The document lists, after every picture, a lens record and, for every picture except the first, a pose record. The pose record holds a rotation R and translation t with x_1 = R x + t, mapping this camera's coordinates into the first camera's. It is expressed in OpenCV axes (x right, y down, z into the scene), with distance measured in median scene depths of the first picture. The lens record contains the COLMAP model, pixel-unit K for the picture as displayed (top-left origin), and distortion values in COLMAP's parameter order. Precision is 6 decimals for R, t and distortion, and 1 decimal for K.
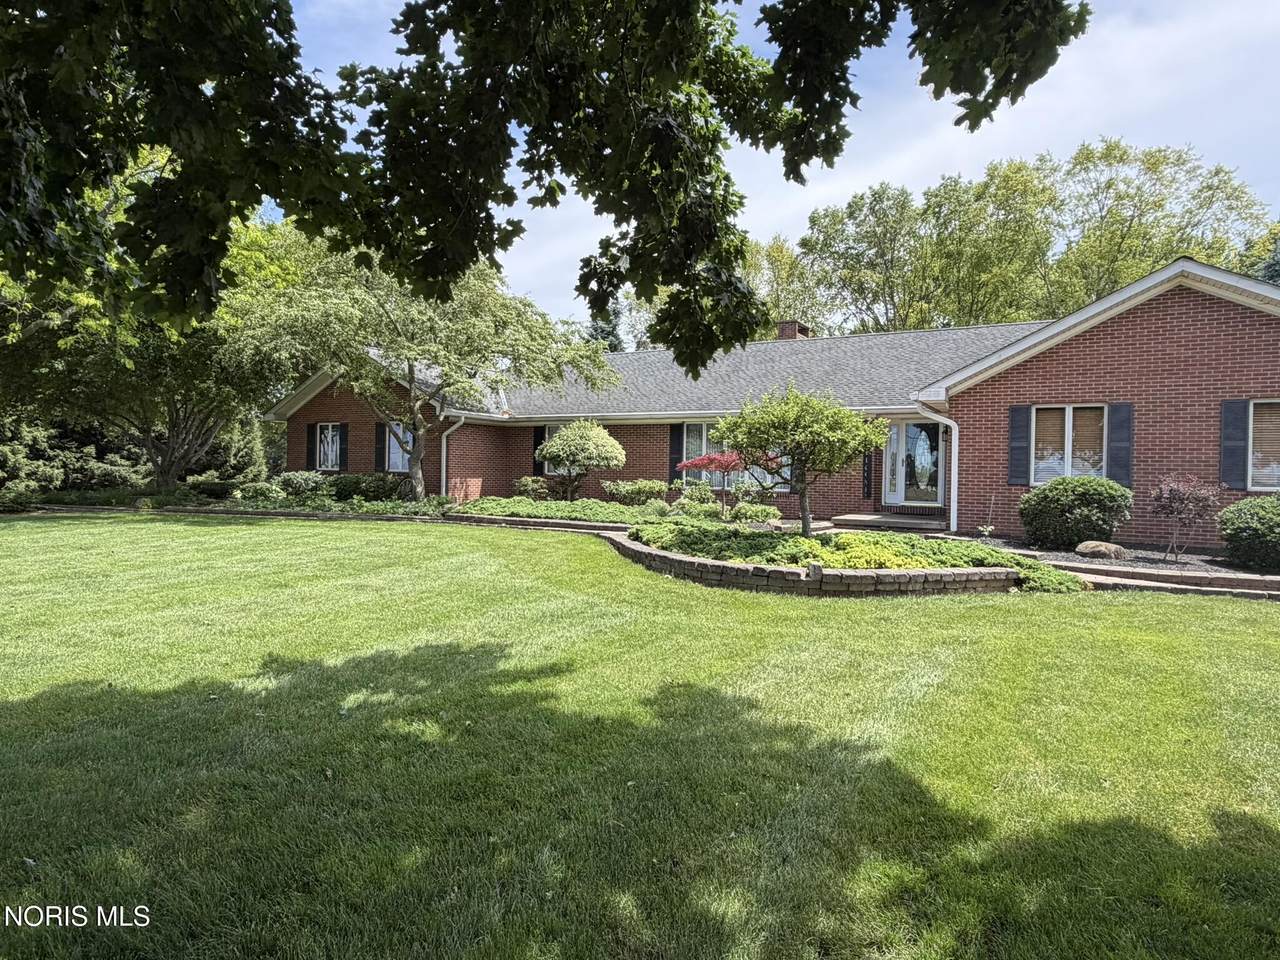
lens RADIAL K [[764.7, 0, 637.9], [0, 764.7, 477.5], [0, 0, 1]] dist [-0.007849, -0.000392]
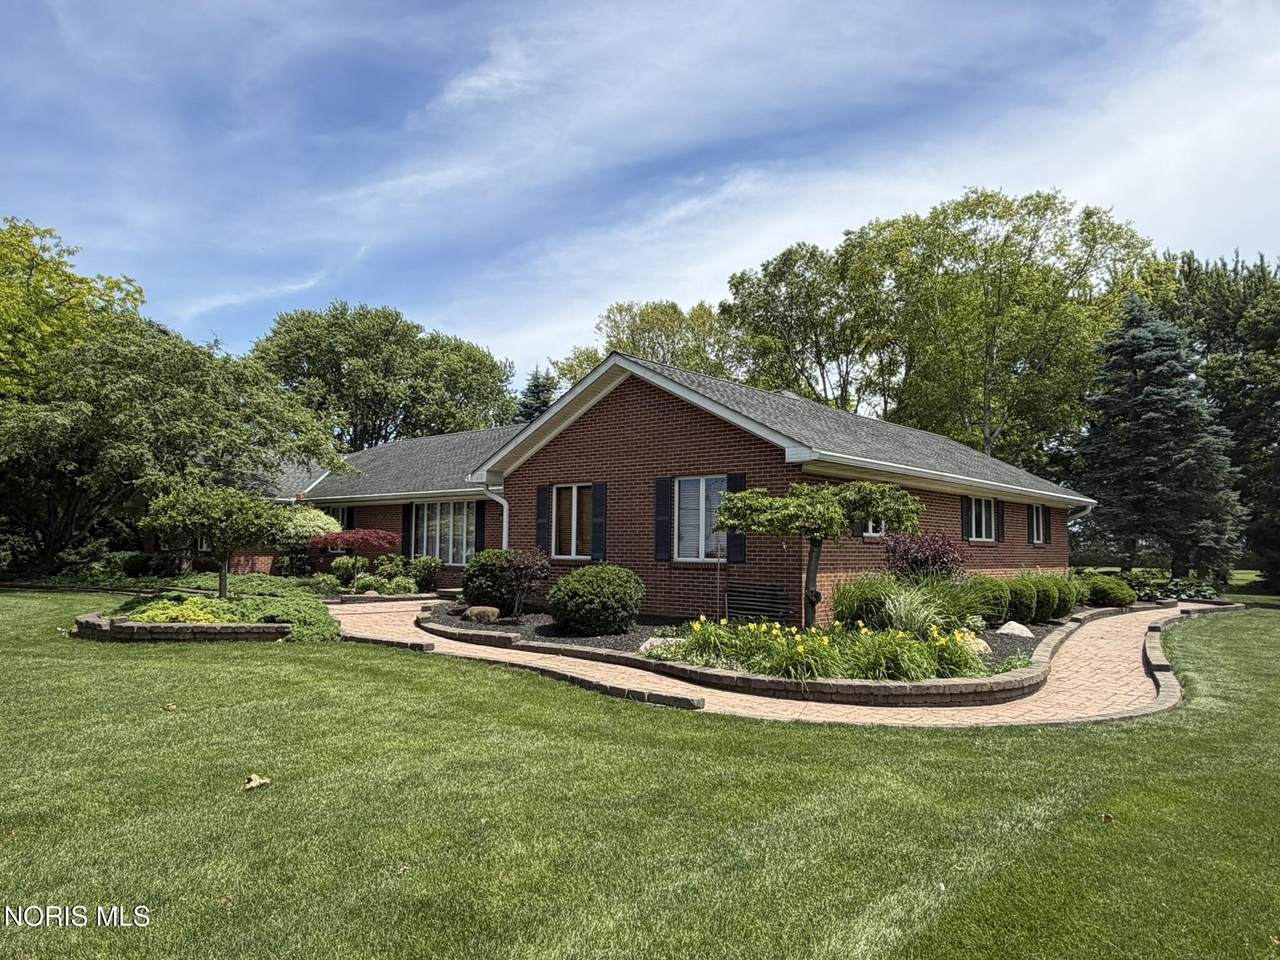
lens RADIAL K [[867.6, 0, 639.9], [0, 867.6, 480.5], [0, 0, 1]] dist [-0.001226, 0.000055]
pose [[0.981117, -0.024997, -0.191795, 0.781113], [0.008281, 0.996133, -0.087463, 0.008316], [0.193240, 0.084223, 0.977530, -0.172280]]
